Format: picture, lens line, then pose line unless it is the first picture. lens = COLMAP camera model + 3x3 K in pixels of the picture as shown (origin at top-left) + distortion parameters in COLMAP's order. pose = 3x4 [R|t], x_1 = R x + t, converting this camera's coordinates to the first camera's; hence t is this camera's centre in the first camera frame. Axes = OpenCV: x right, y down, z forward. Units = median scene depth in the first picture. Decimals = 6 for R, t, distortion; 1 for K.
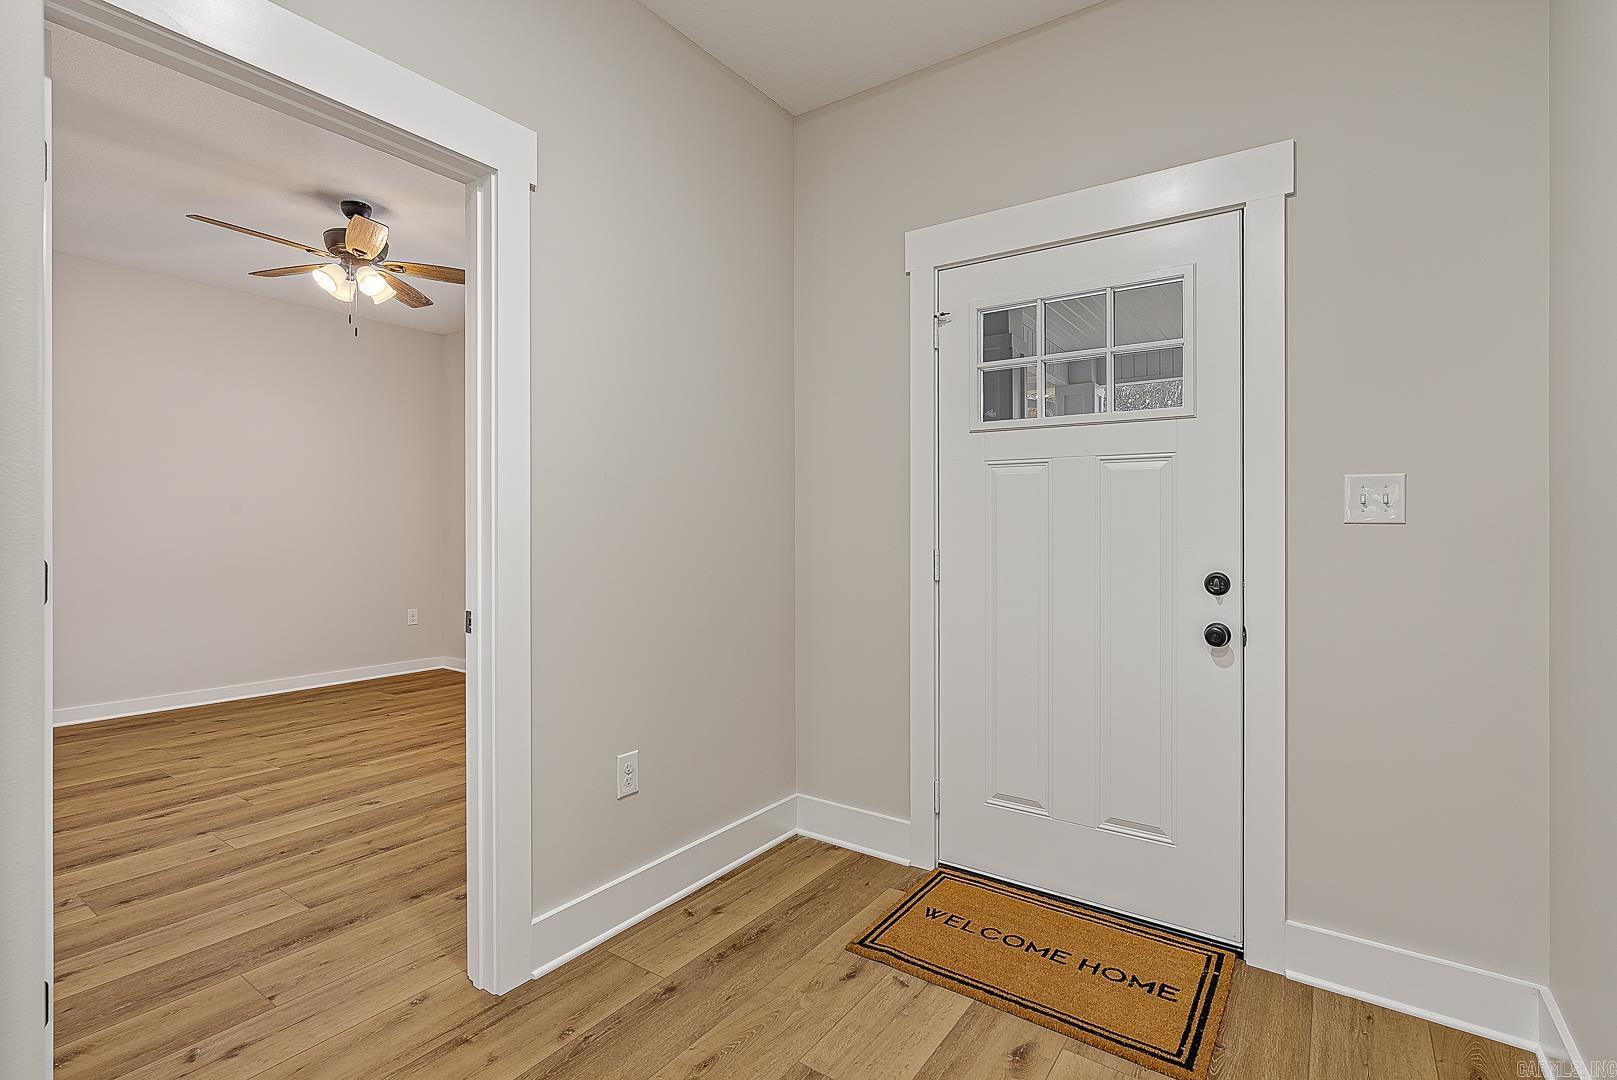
lens RADIAL K [[738.0, 0, 810.1], [0, 738.0, 534.9], [0, 0, 1]] dist [-0.010539, 0.004003]
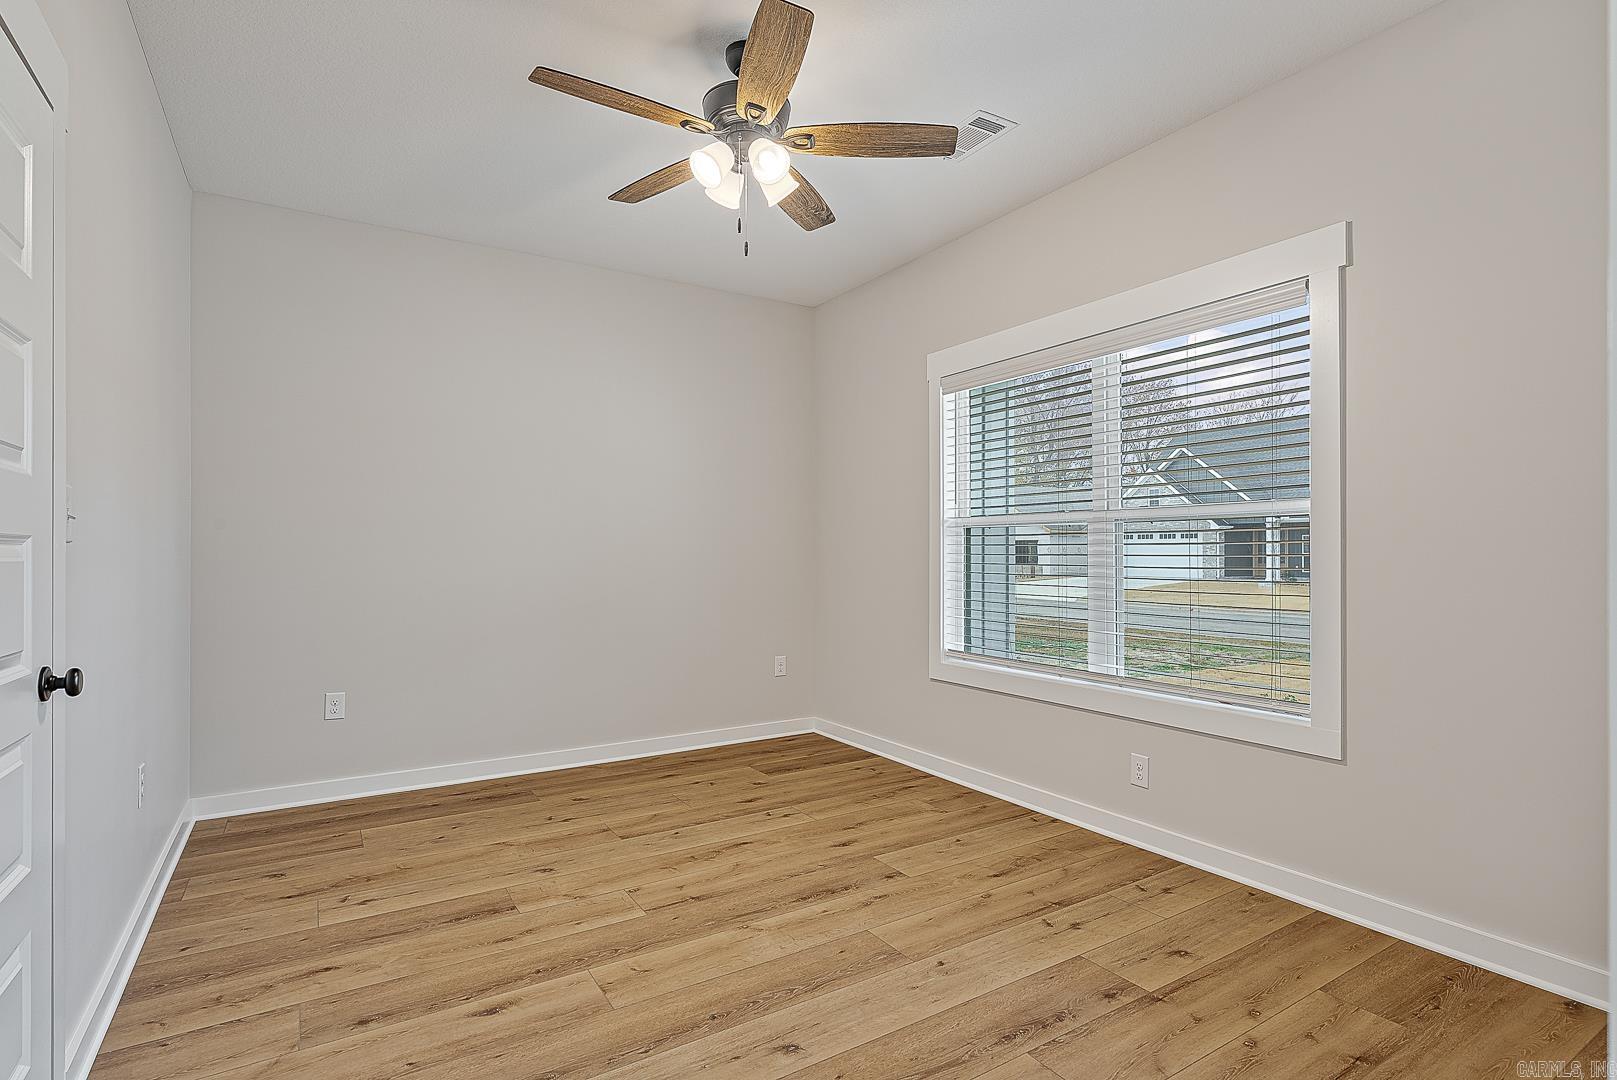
lens RADIAL K [[783.6, 0, 807.7], [0, 783.6, 548.7], [0, 0, 1]] dist [0.005072, 0.000397]
pose [[0.918784, -0.006827, -0.394701, -0.303430], [0.001855, 0.999914, -0.012977, -0.005580], [0.394756, 0.011190, 0.918718, 0.399191]]
